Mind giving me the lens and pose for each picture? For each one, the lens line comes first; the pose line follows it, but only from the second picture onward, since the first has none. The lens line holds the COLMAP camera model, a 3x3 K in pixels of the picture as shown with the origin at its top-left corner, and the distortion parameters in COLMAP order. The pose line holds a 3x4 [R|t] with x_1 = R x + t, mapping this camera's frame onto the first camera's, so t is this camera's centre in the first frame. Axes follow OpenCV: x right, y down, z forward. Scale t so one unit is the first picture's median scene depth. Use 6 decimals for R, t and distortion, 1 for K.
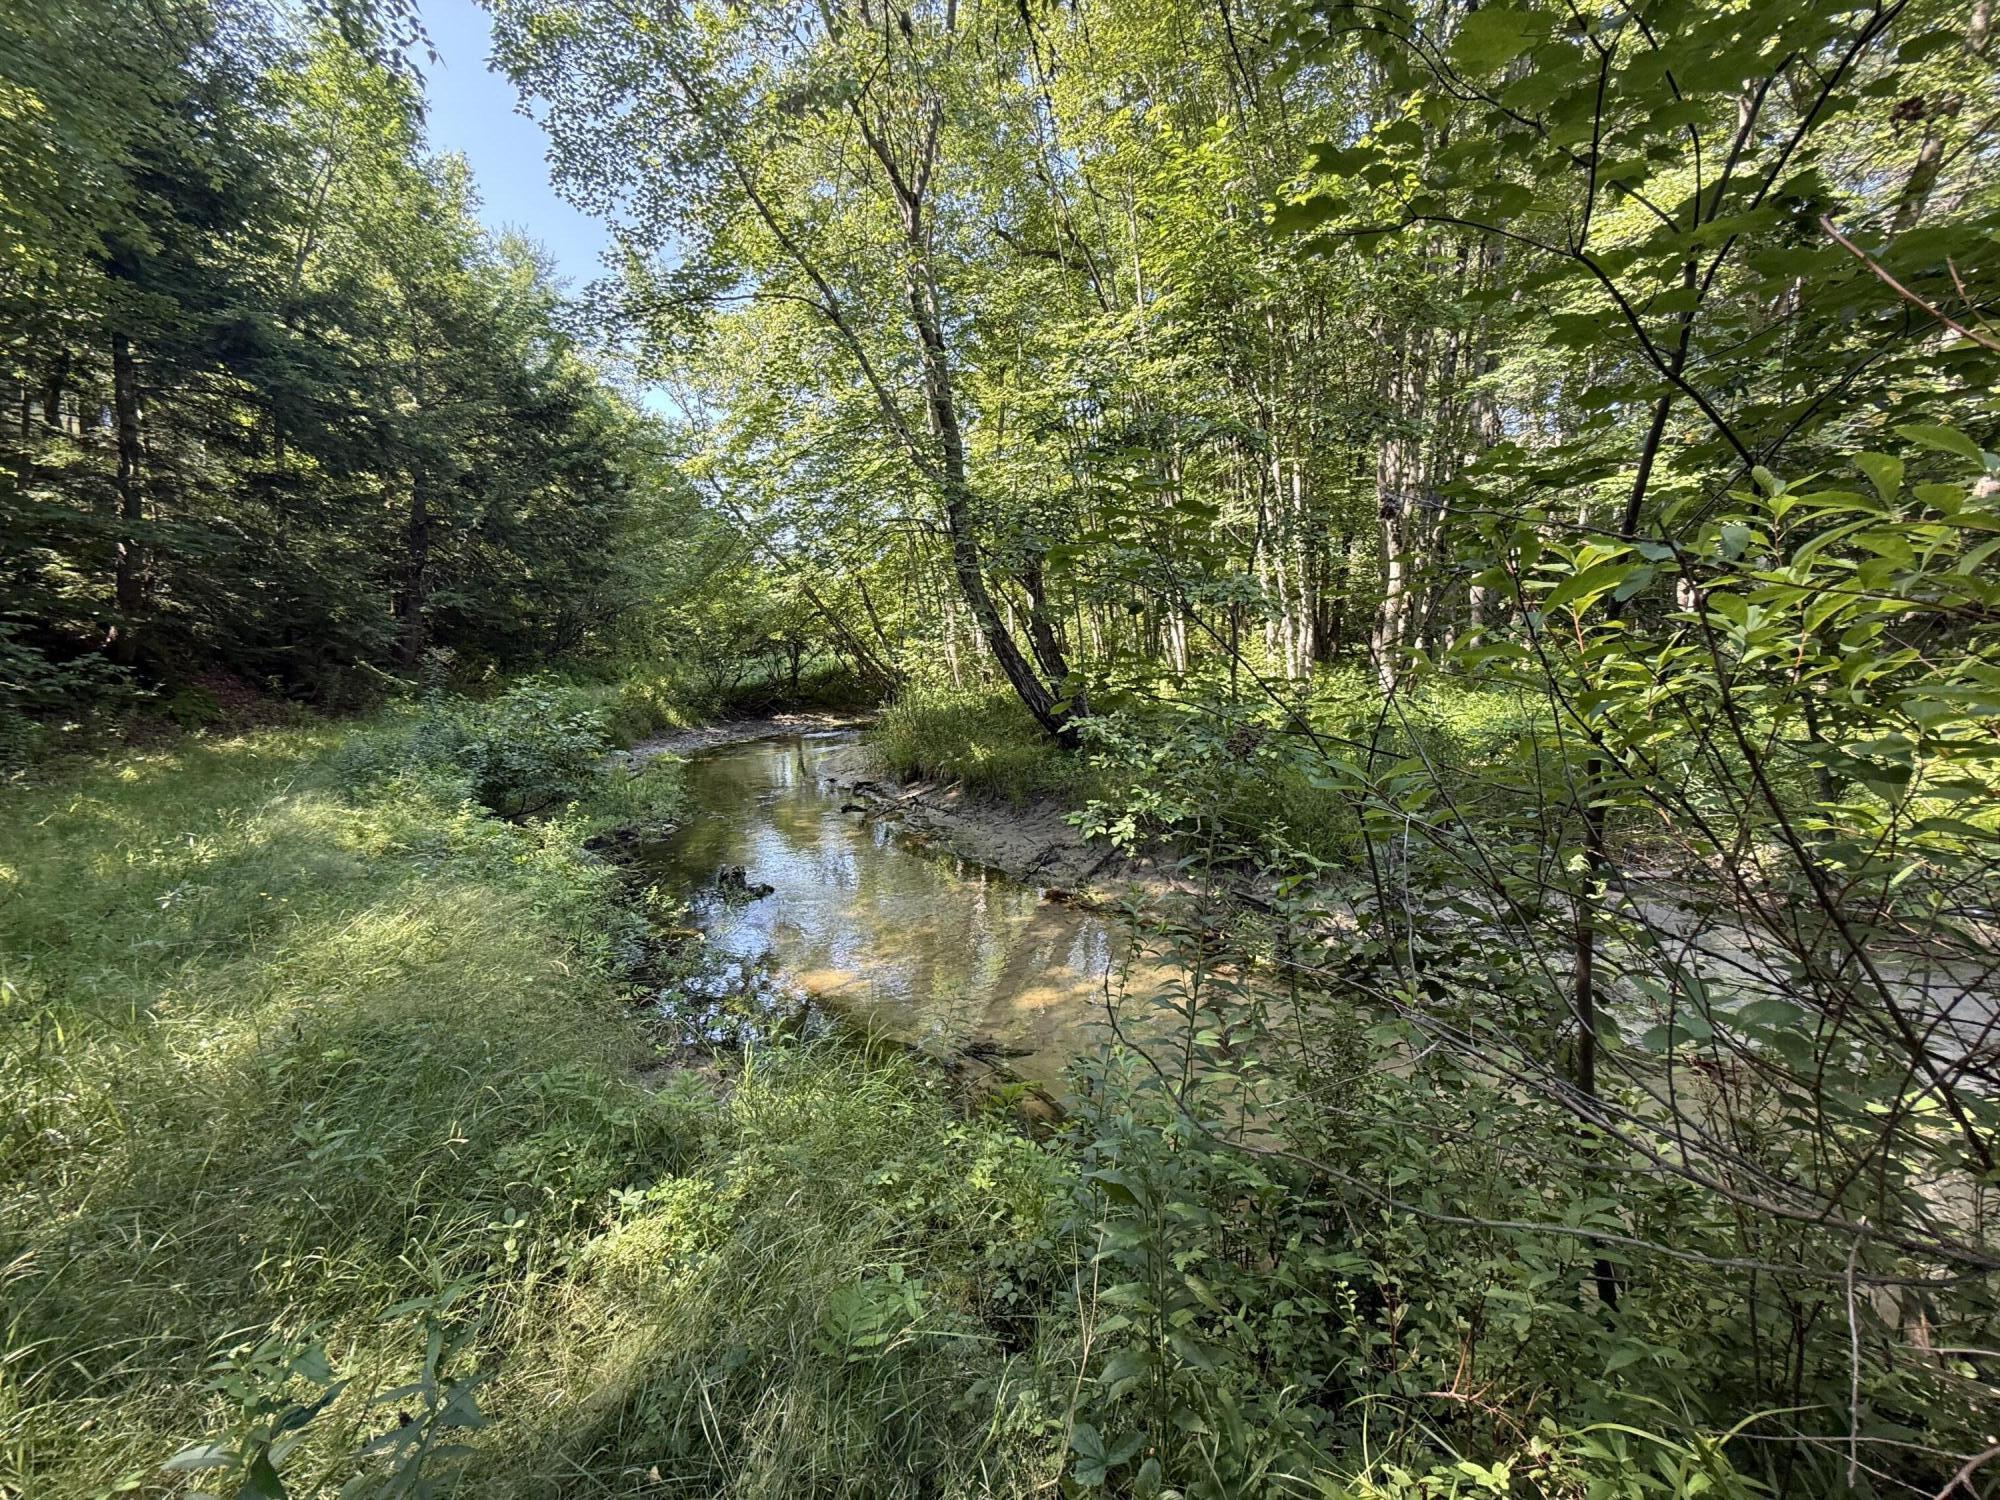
lens RADIAL K [[808.4, 0, 1000.0], [0, 808.4, 750.0], [0, 0, 1]] dist [0.016367, 0.000087]
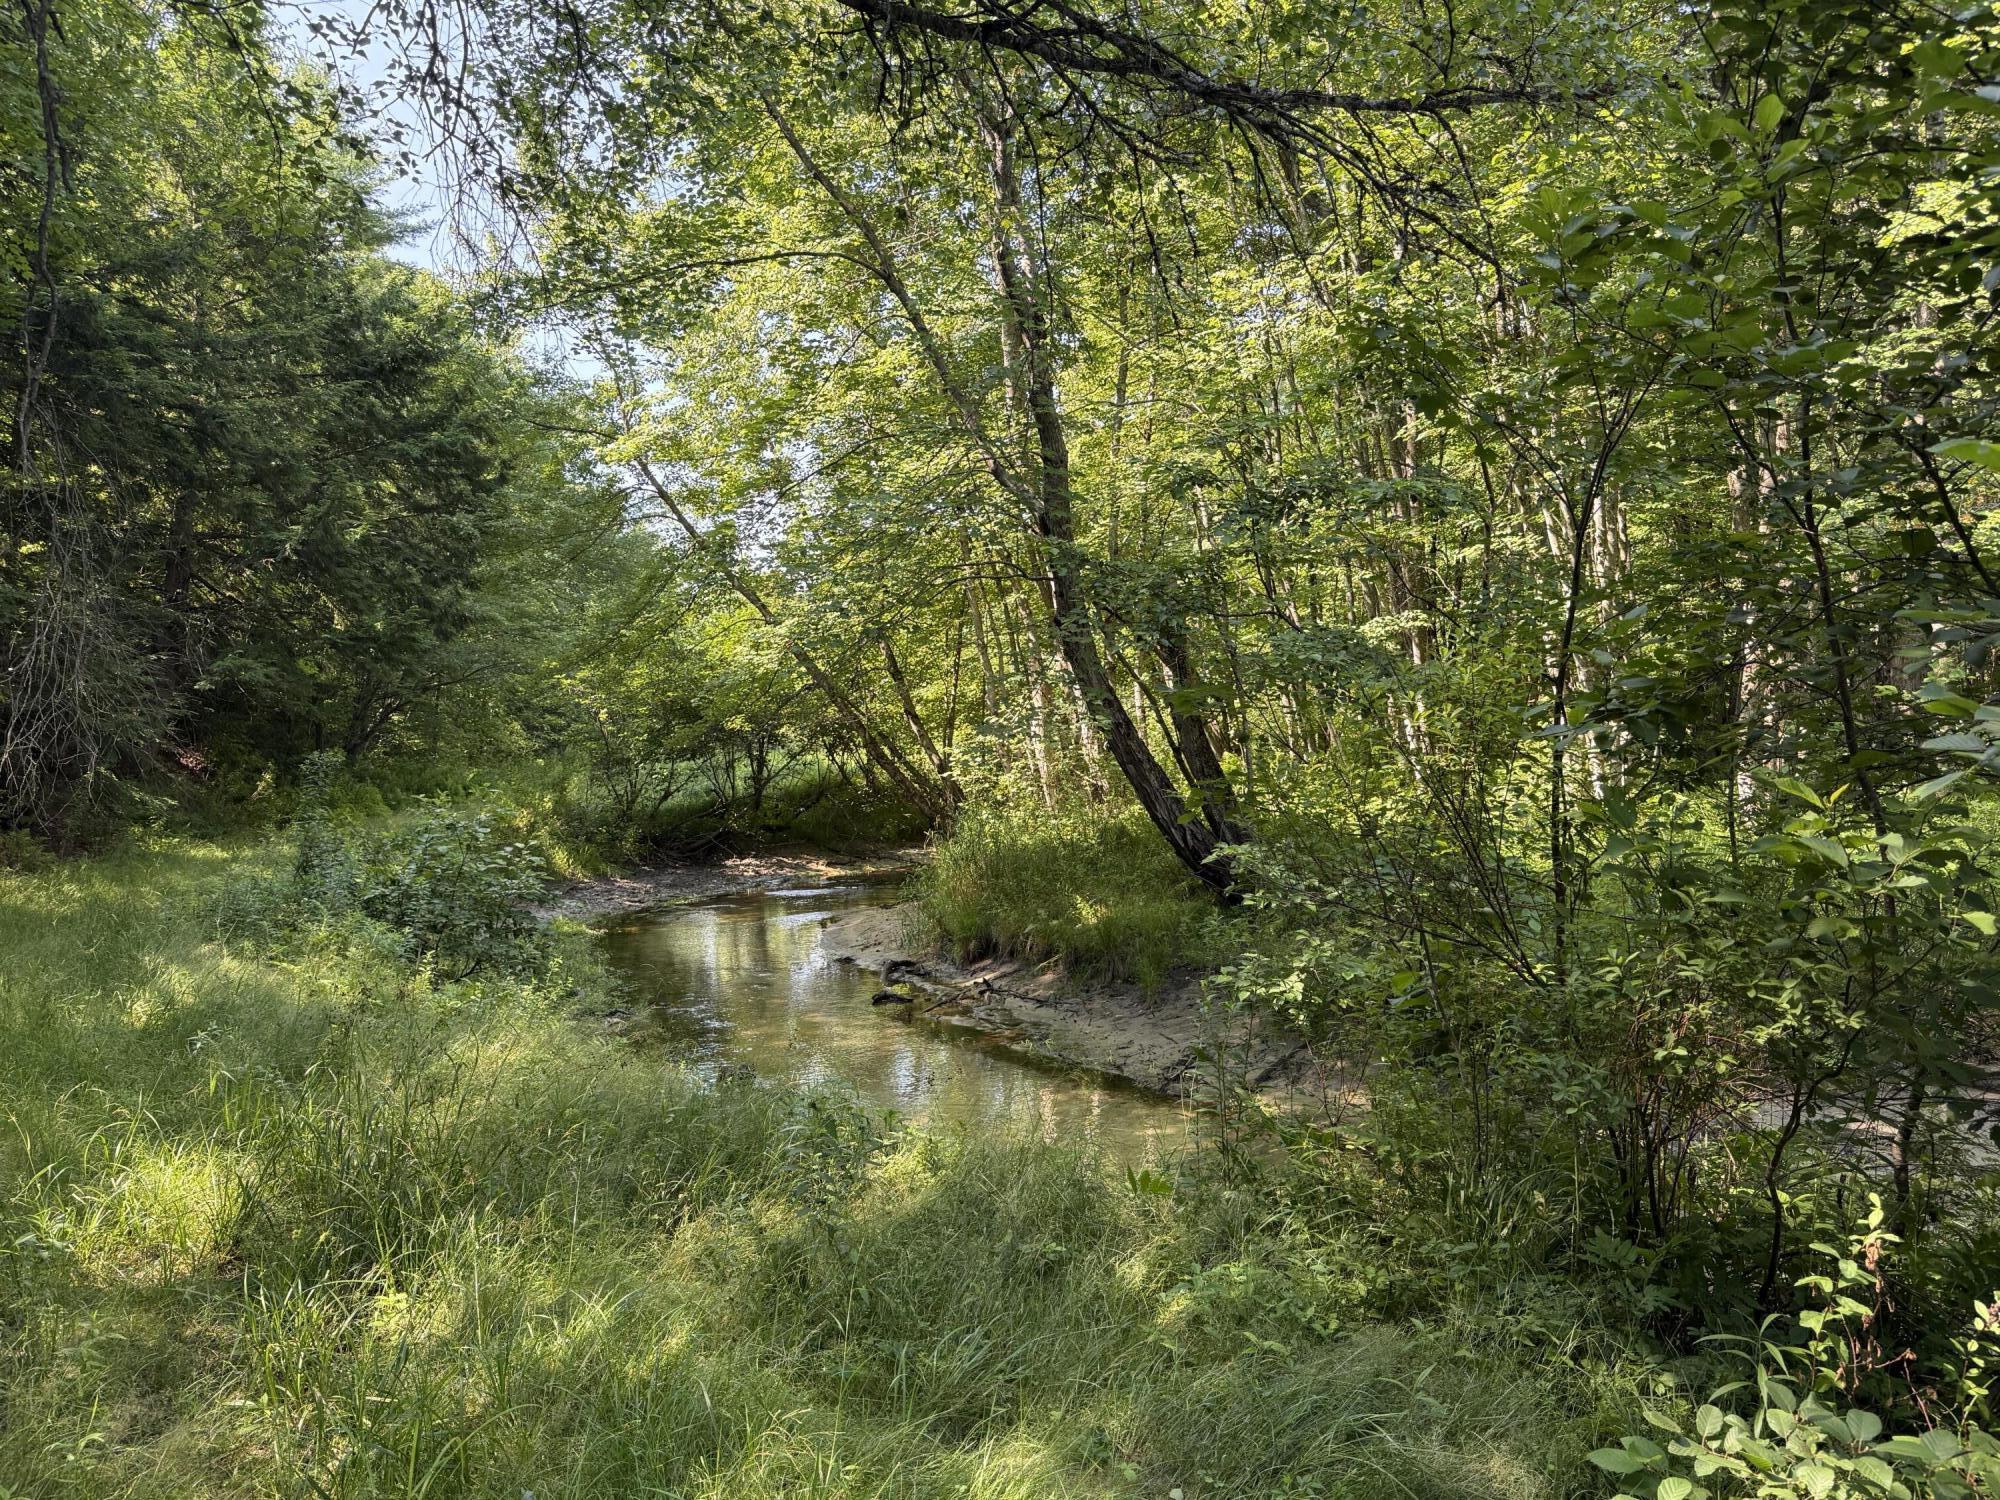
lens RADIAL K [[1599.3, 0, 1000.0], [0, 1599.3, 750.0], [0, 0, 1]] dist [0.097008, -0.000900]
pose [[0.997551, 0.001050, -0.069928, -0.005315], [-0.009234, 0.993111, -0.116813, 0.017478], [0.069324, 0.117173, 0.990689, -0.191678]]
